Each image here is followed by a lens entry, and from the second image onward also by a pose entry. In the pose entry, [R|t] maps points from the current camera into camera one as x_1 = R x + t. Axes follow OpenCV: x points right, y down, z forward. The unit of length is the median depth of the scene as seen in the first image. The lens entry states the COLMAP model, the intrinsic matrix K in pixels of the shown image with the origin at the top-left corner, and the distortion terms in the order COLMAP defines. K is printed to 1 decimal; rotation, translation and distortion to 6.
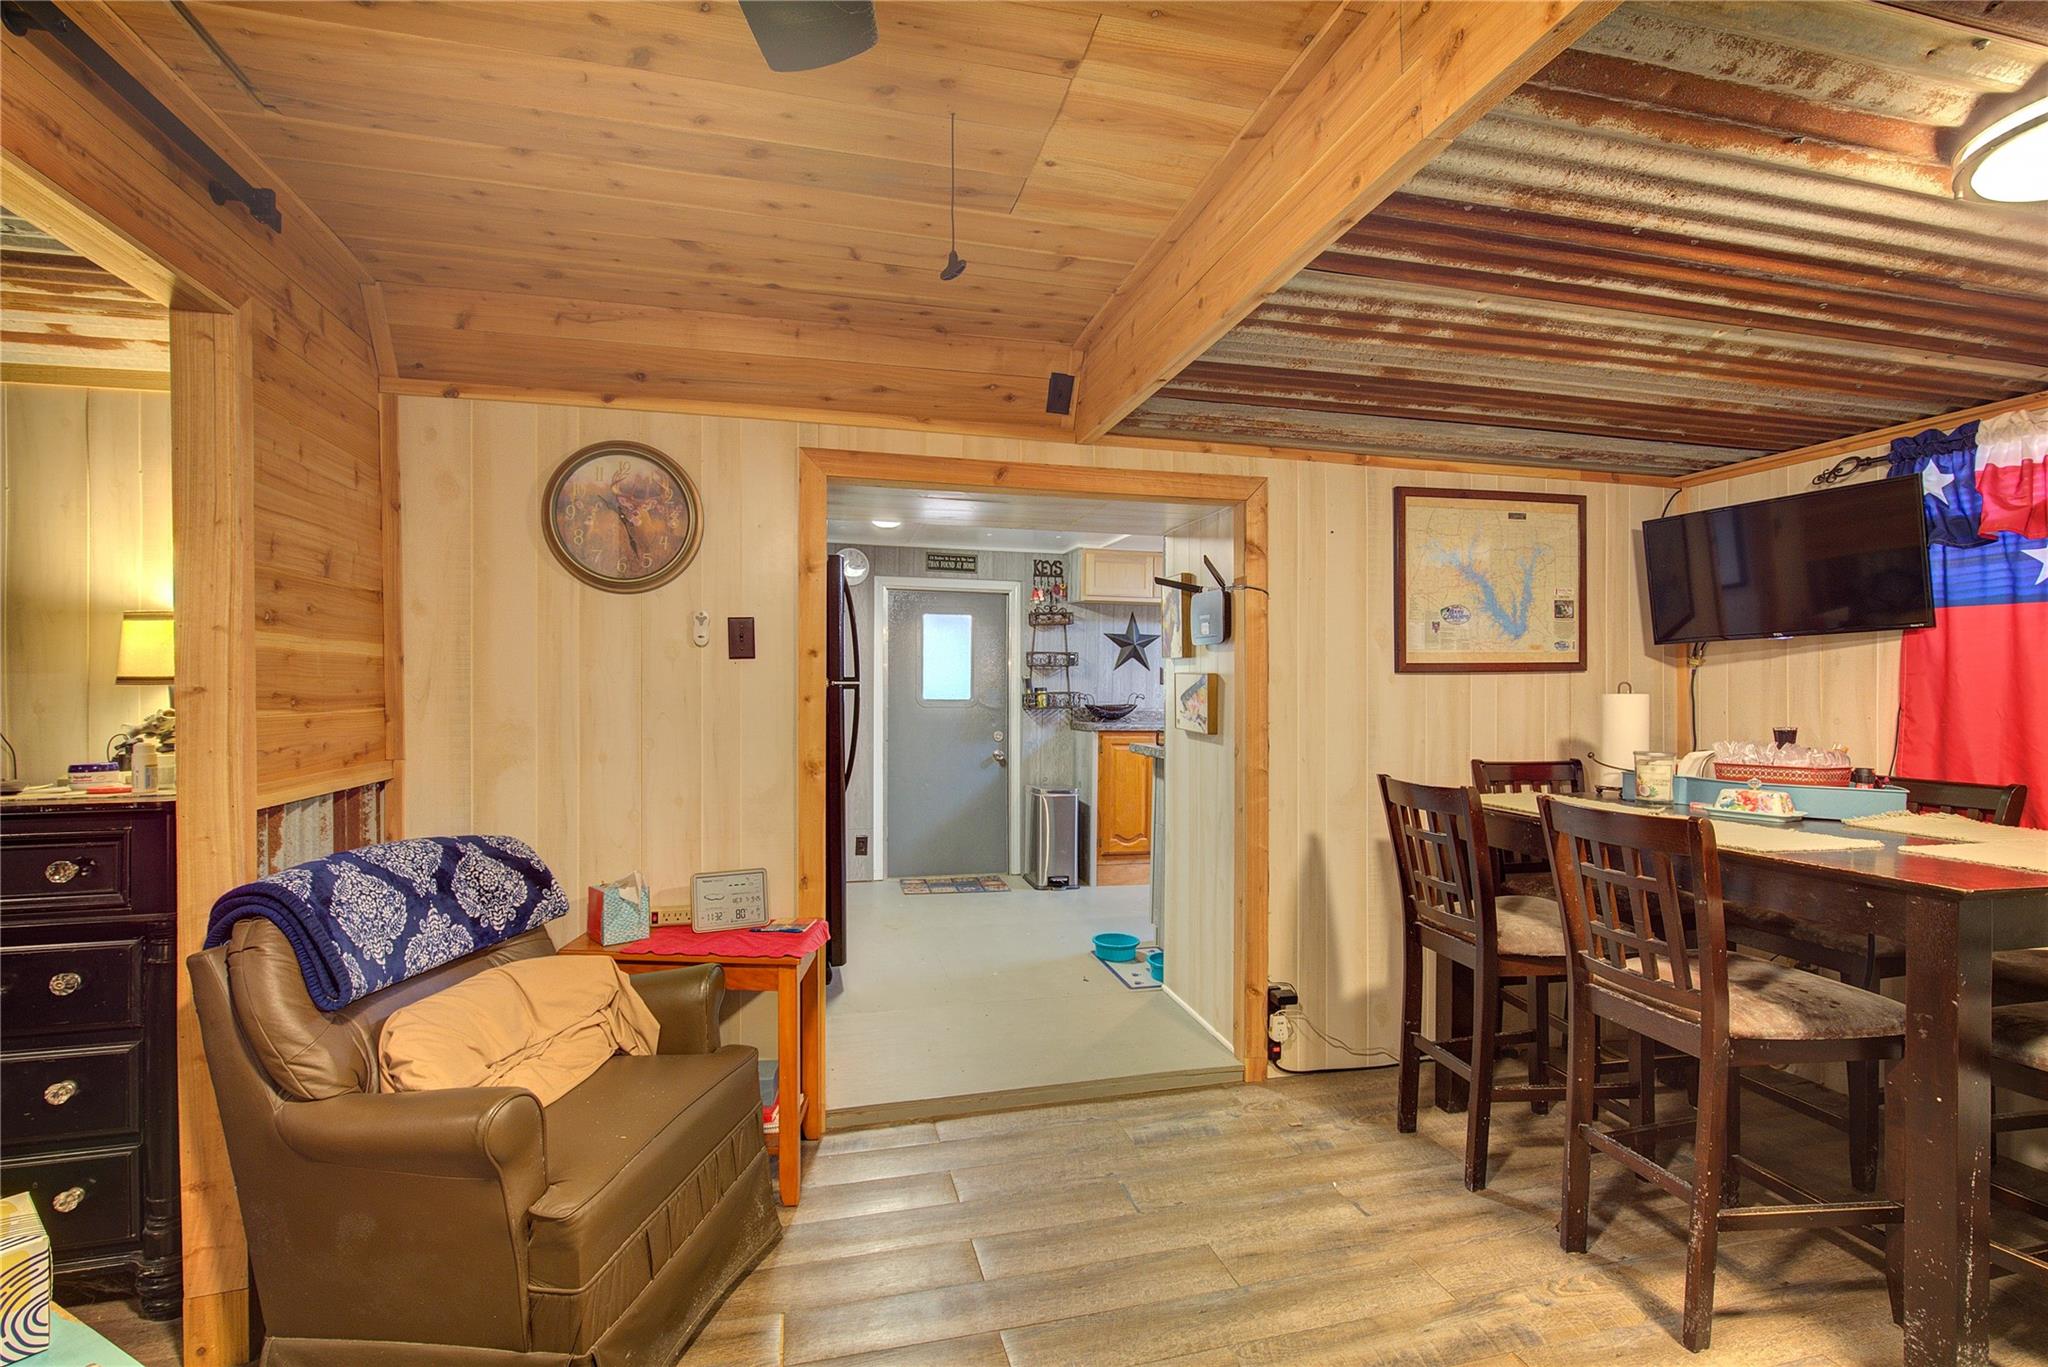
lens RADIAL K [[923.8, 0, 1033.5], [0, 923.8, 694.5], [0, 0, 1]] dist [-0.003796, 0.000858]
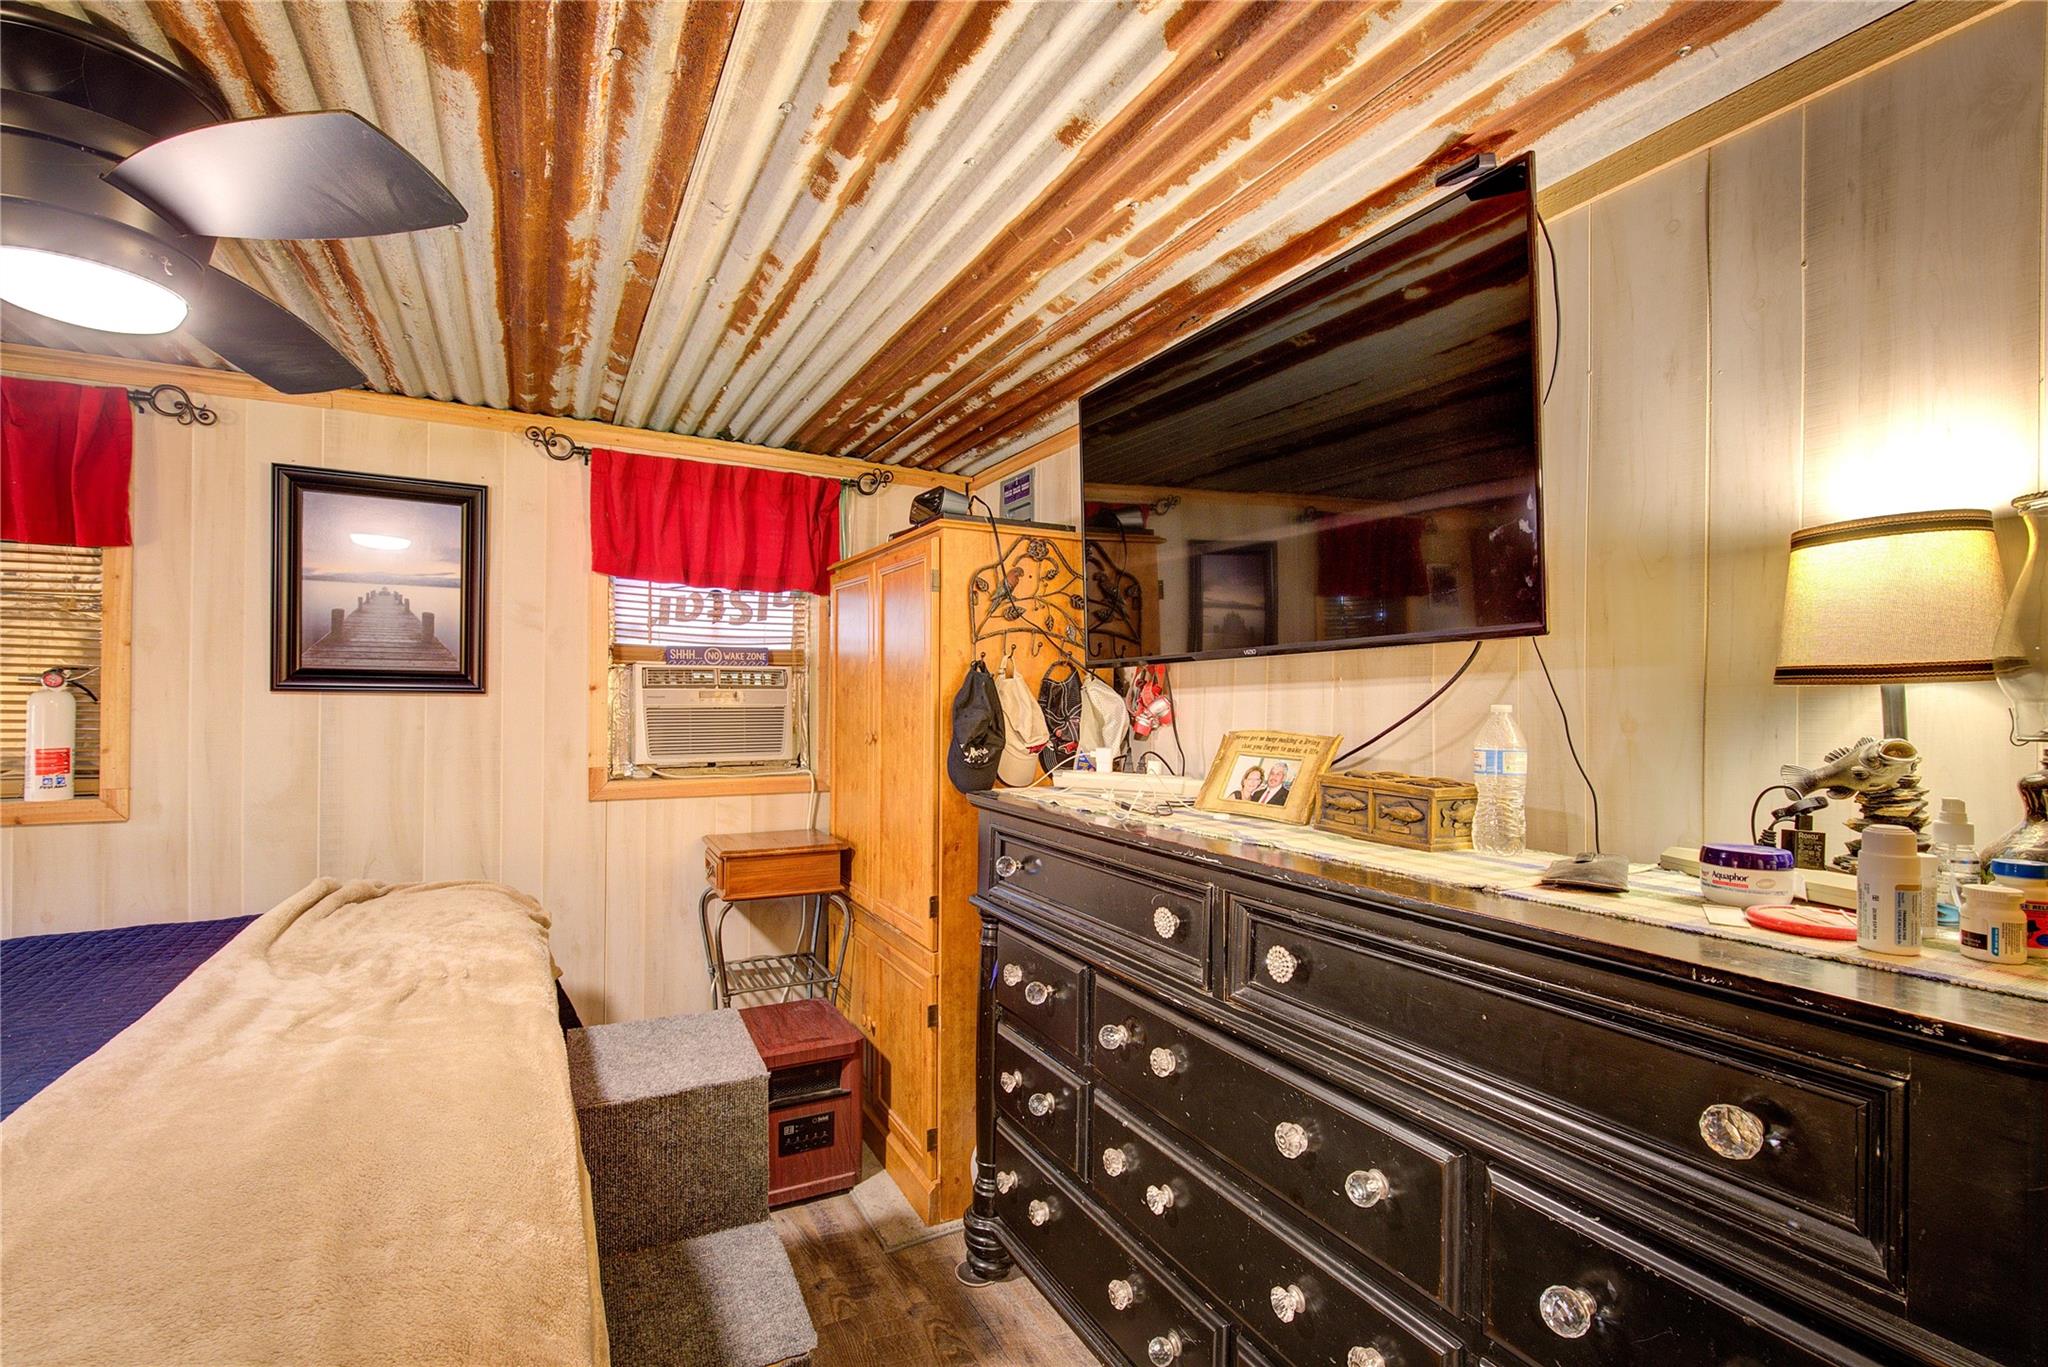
lens RADIAL K [[923.8, 0, 1023.0], [0, 923.8, 689.8], [0, 0, 1]] dist [-0.003796, 0.000858]
pose [[0.235488, -0.003381, -0.971871, -0.520944], [-0.006704, 0.999965, -0.005103, -0.002227], [0.971854, 0.007717, 0.235456, 0.422145]]
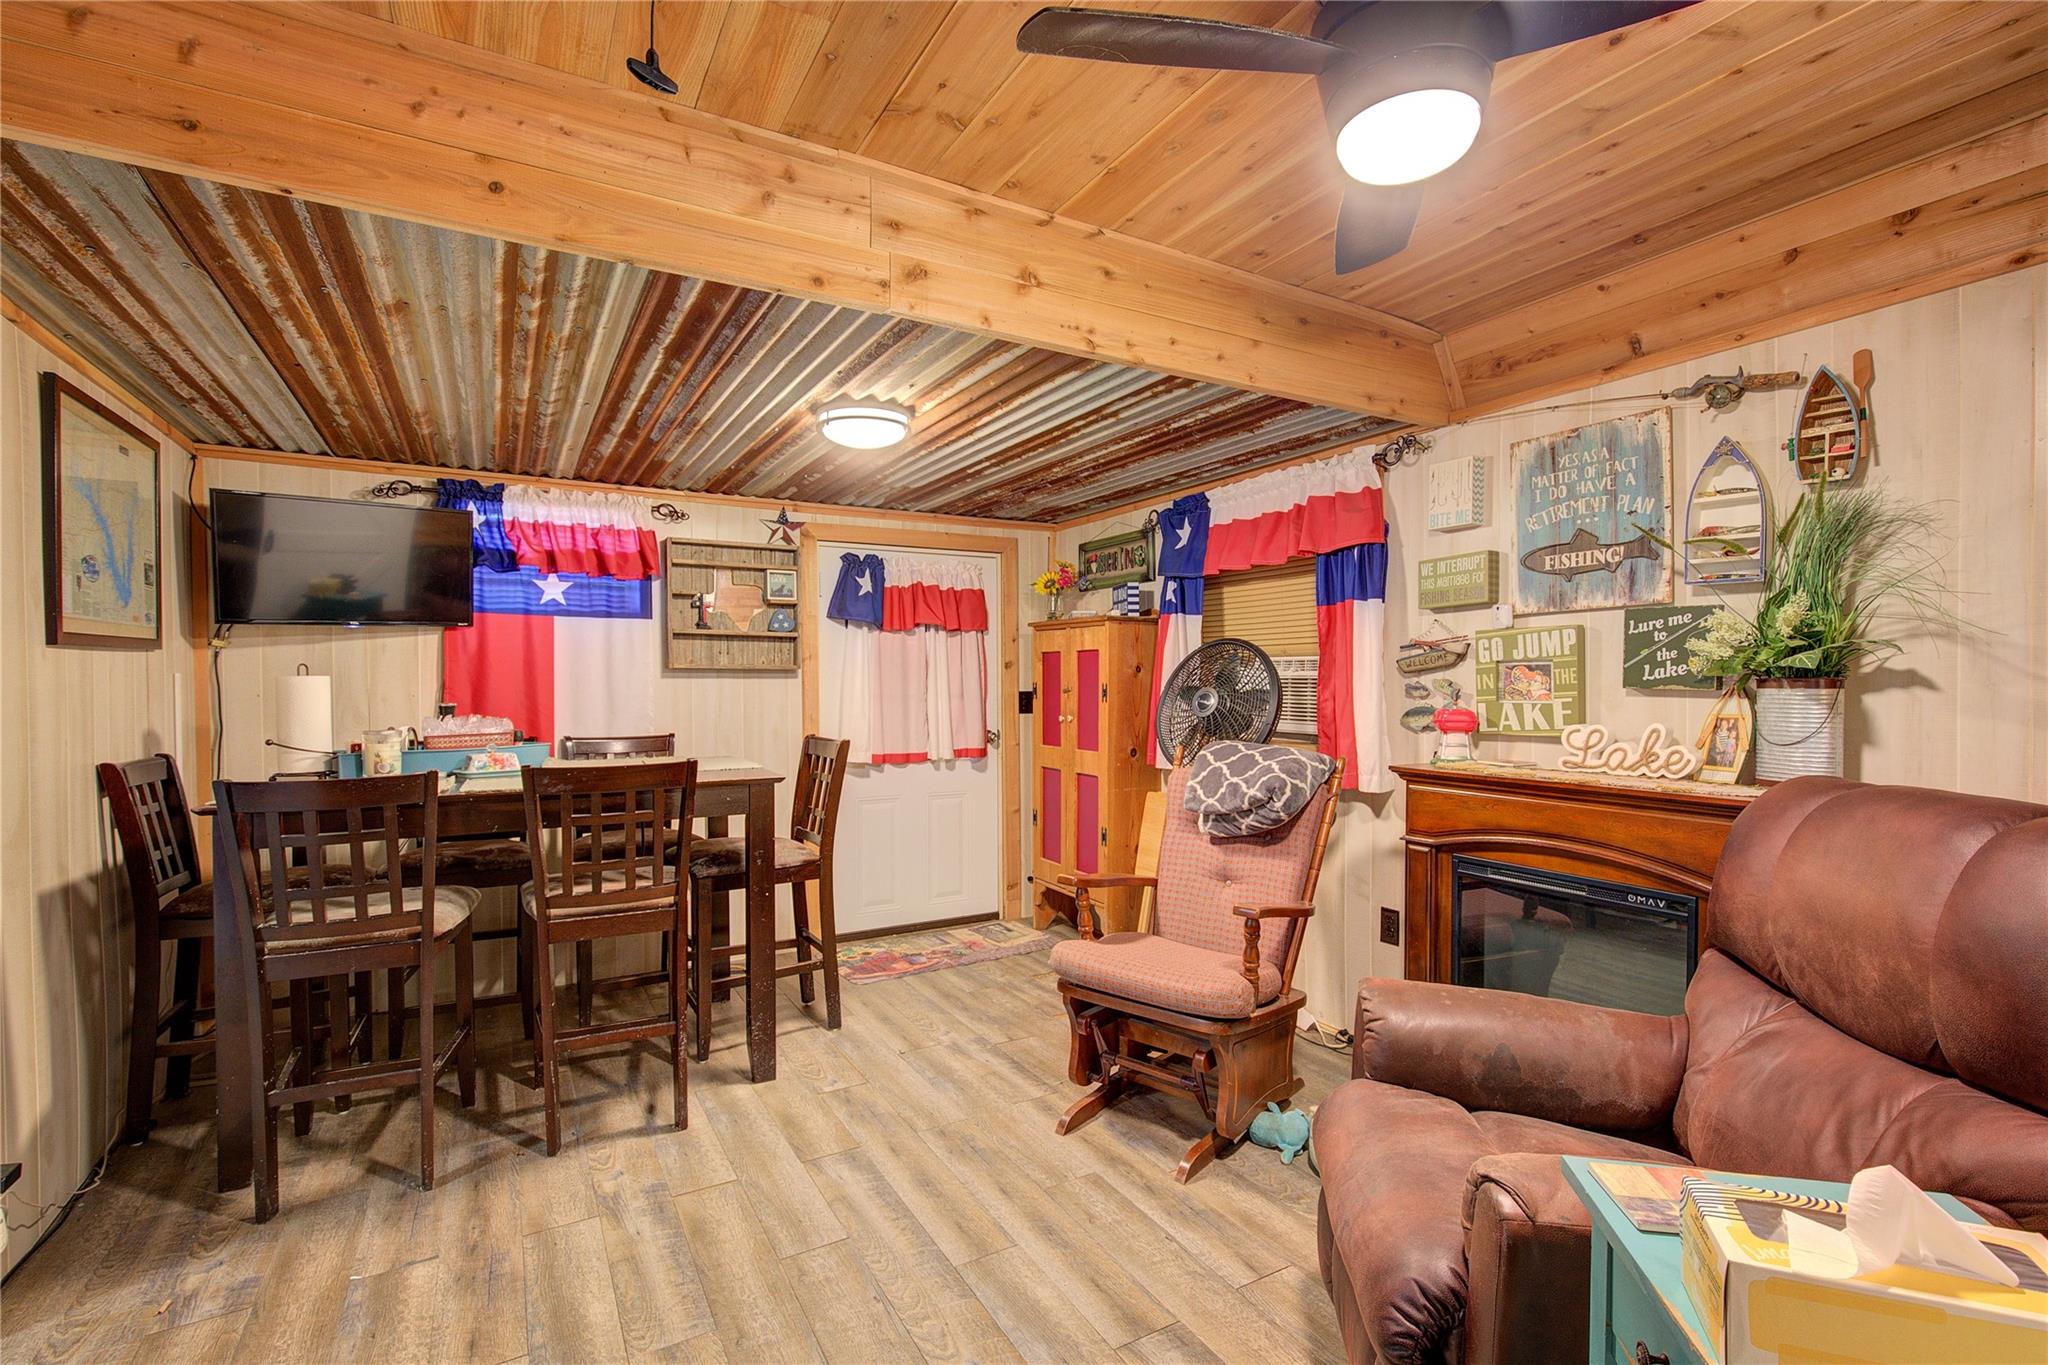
lens RADIAL K [[923.8, 0, 1024.0], [0, 923.8, 688.9], [0, 0, 1]] dist [-0.003796, 0.000858]
pose [[-0.256936, -0.011619, 0.966358, -0.565793], [0.006584, 0.999883, 0.013772, 0.005229], [-0.966406, 0.009901, -0.256830, 0.596199]]
